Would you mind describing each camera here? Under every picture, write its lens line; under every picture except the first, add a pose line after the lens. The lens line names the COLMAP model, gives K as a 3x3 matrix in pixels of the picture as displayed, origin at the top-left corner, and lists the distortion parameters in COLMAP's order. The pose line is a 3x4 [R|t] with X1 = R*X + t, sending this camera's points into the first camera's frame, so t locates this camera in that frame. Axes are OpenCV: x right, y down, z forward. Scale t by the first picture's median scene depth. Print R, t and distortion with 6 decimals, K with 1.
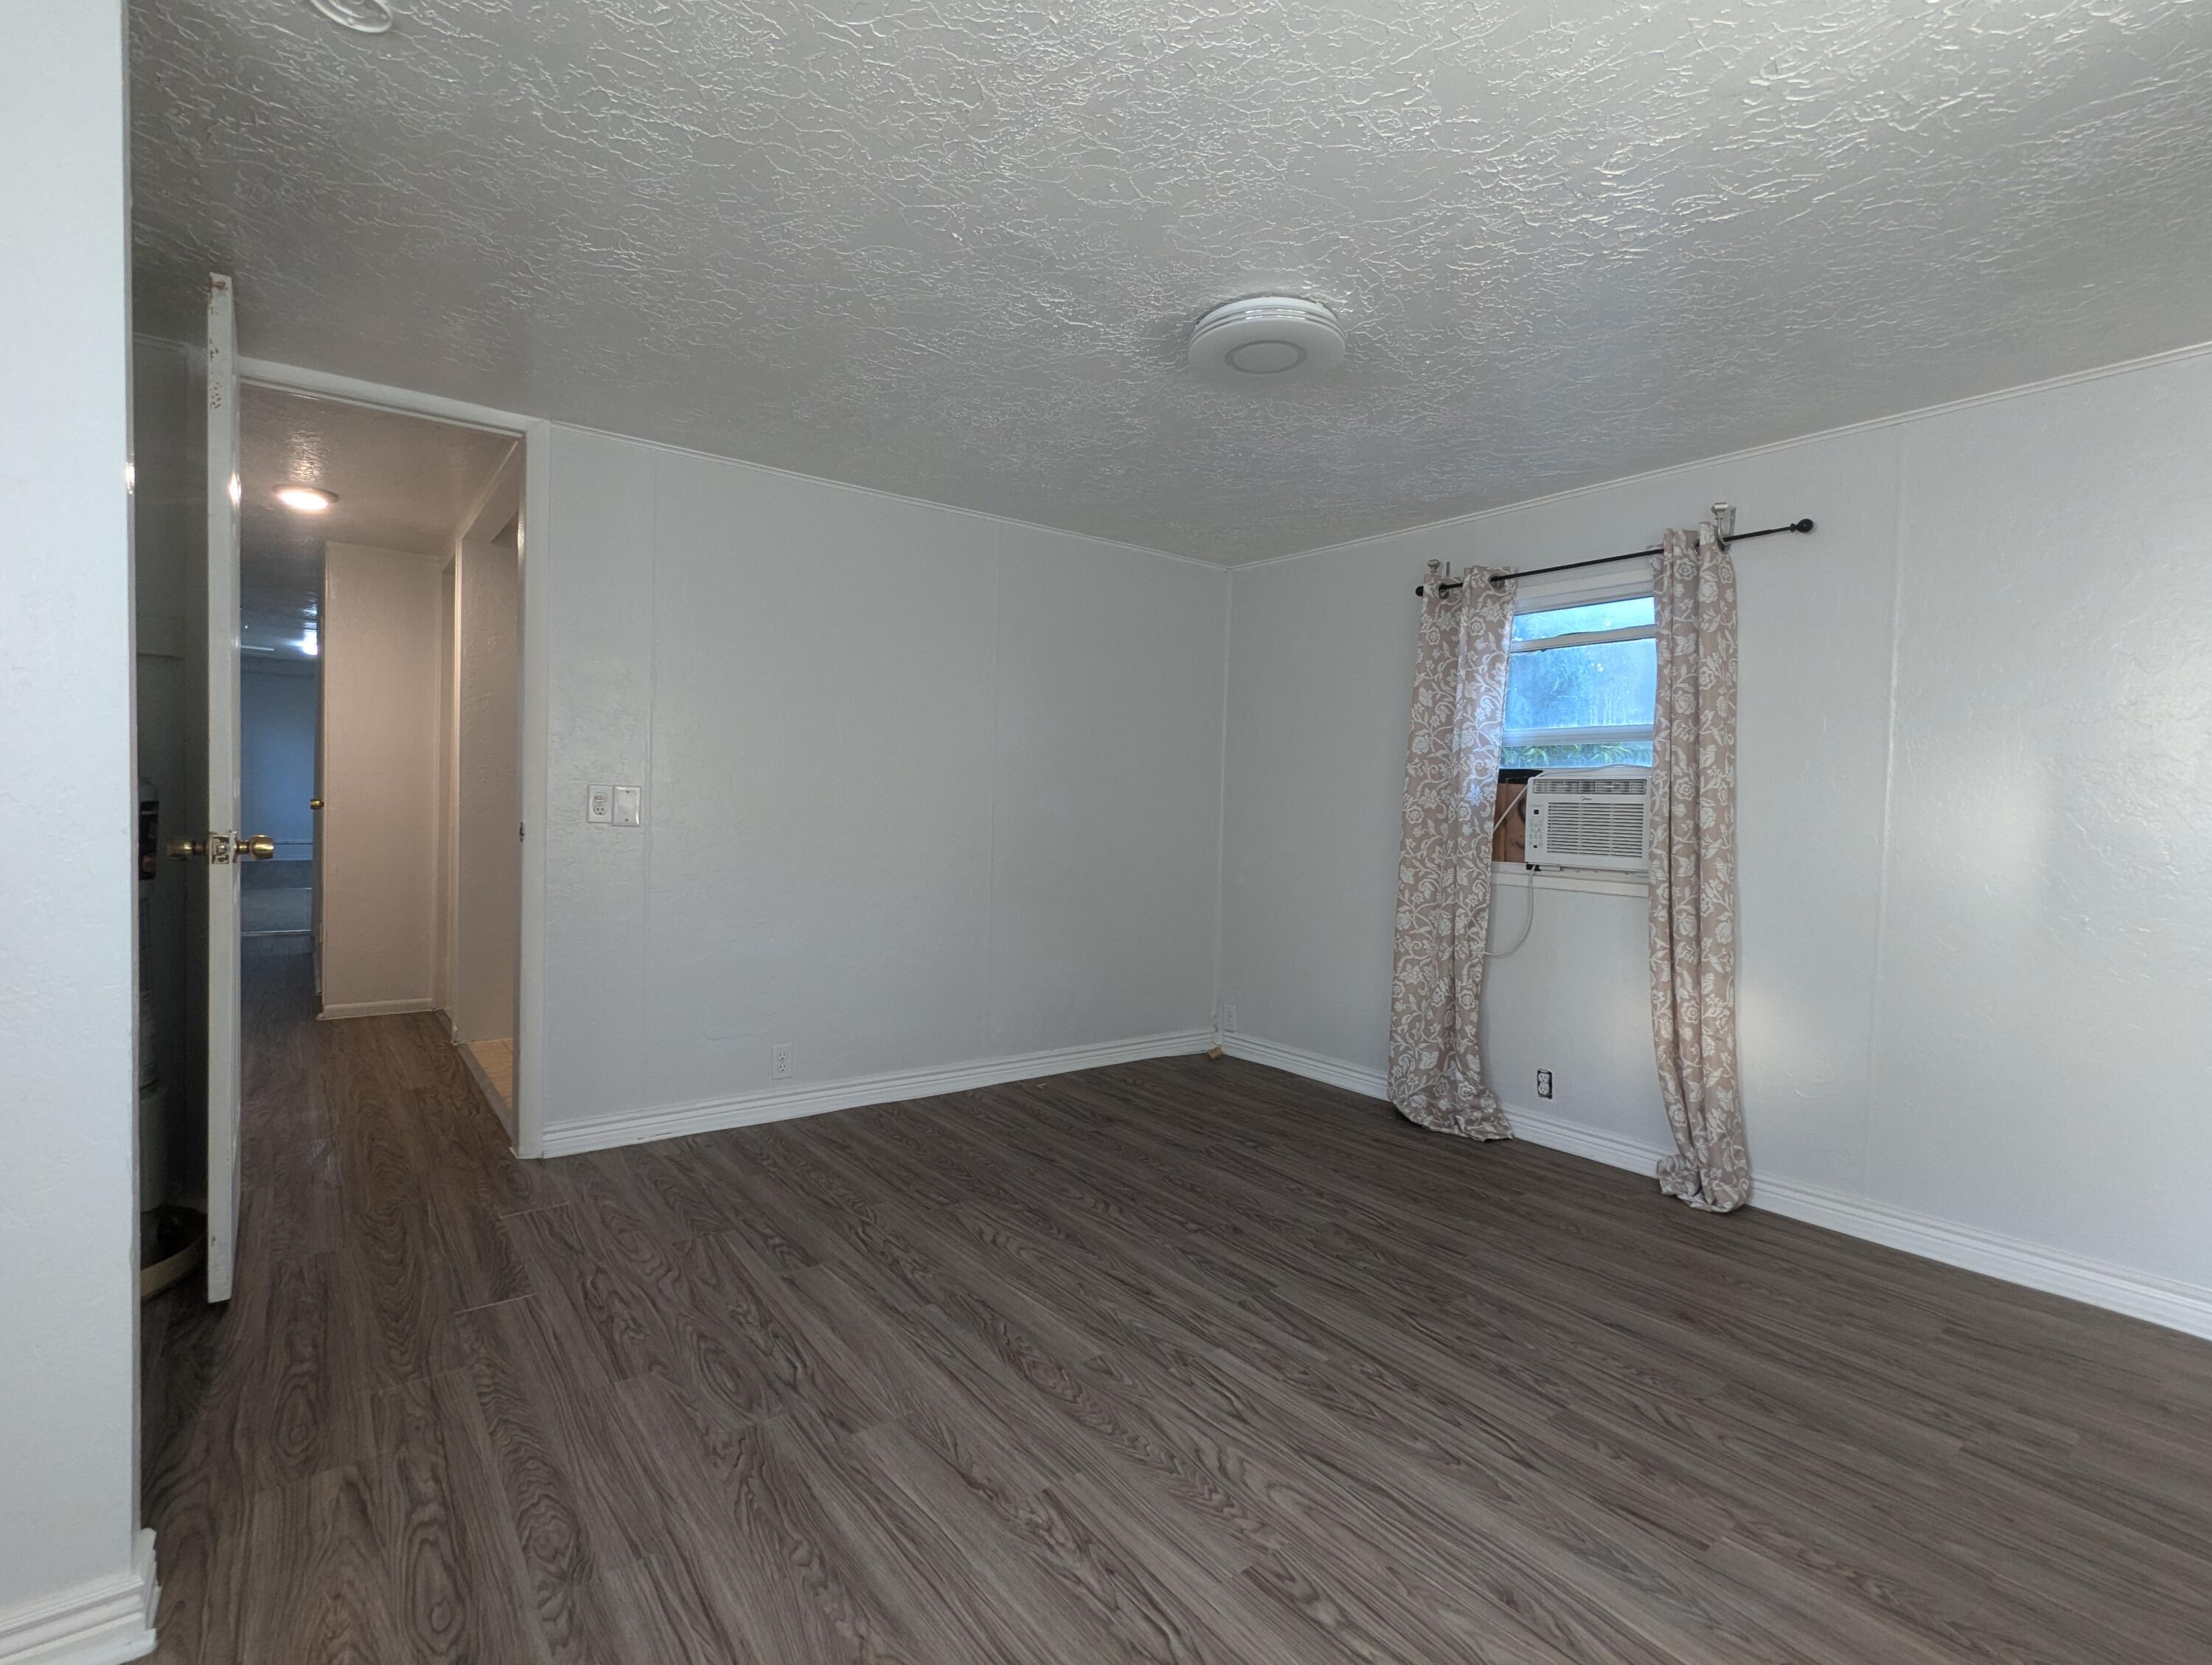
lens RADIAL K [[1054.4, 0, 1092.5], [0, 1054.4, 833.1], [0, 0, 1]] dist [-0.005073, 0.002756]
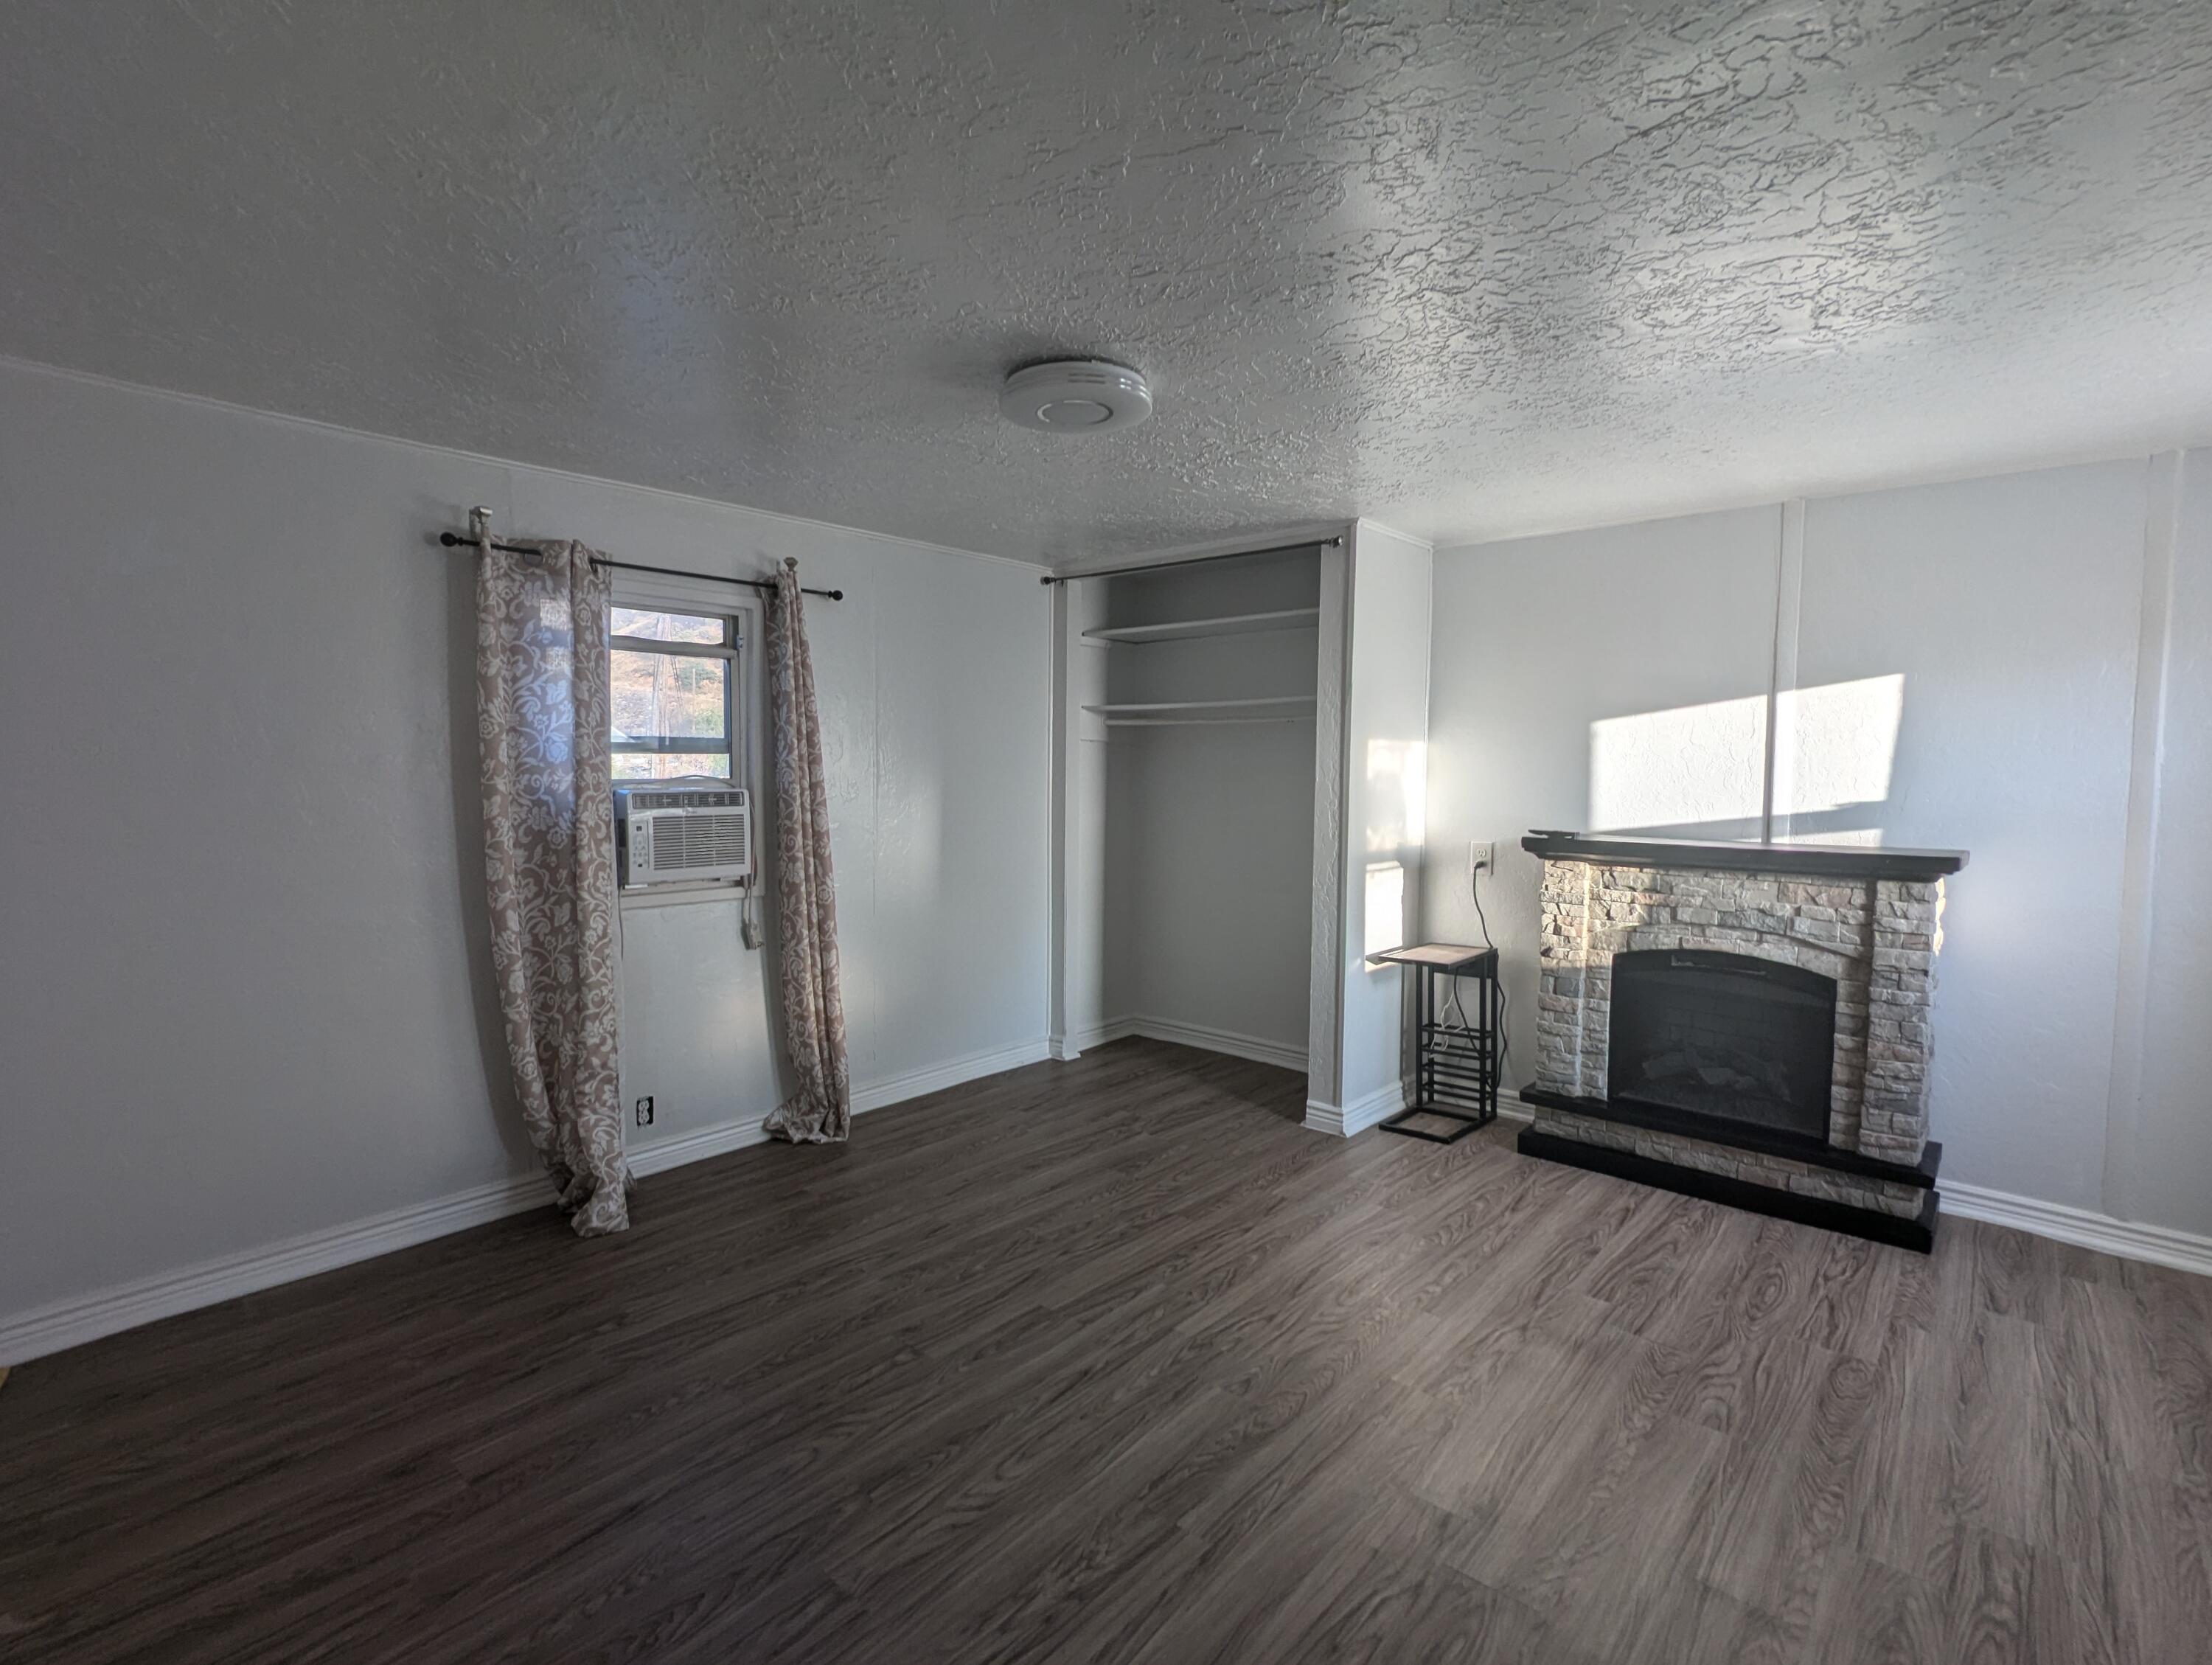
lens RADIAL K [[1054.4, 0, 1103.0], [0, 1054.4, 830.8], [0, 0, 1]] dist [-0.005073, 0.002756]
pose [[-0.199361, -0.083150, 0.976392, -0.739016], [0.024343, 0.995666, 0.089762, -0.118490], [-0.979624, 0.041663, -0.196473, 1.016856]]
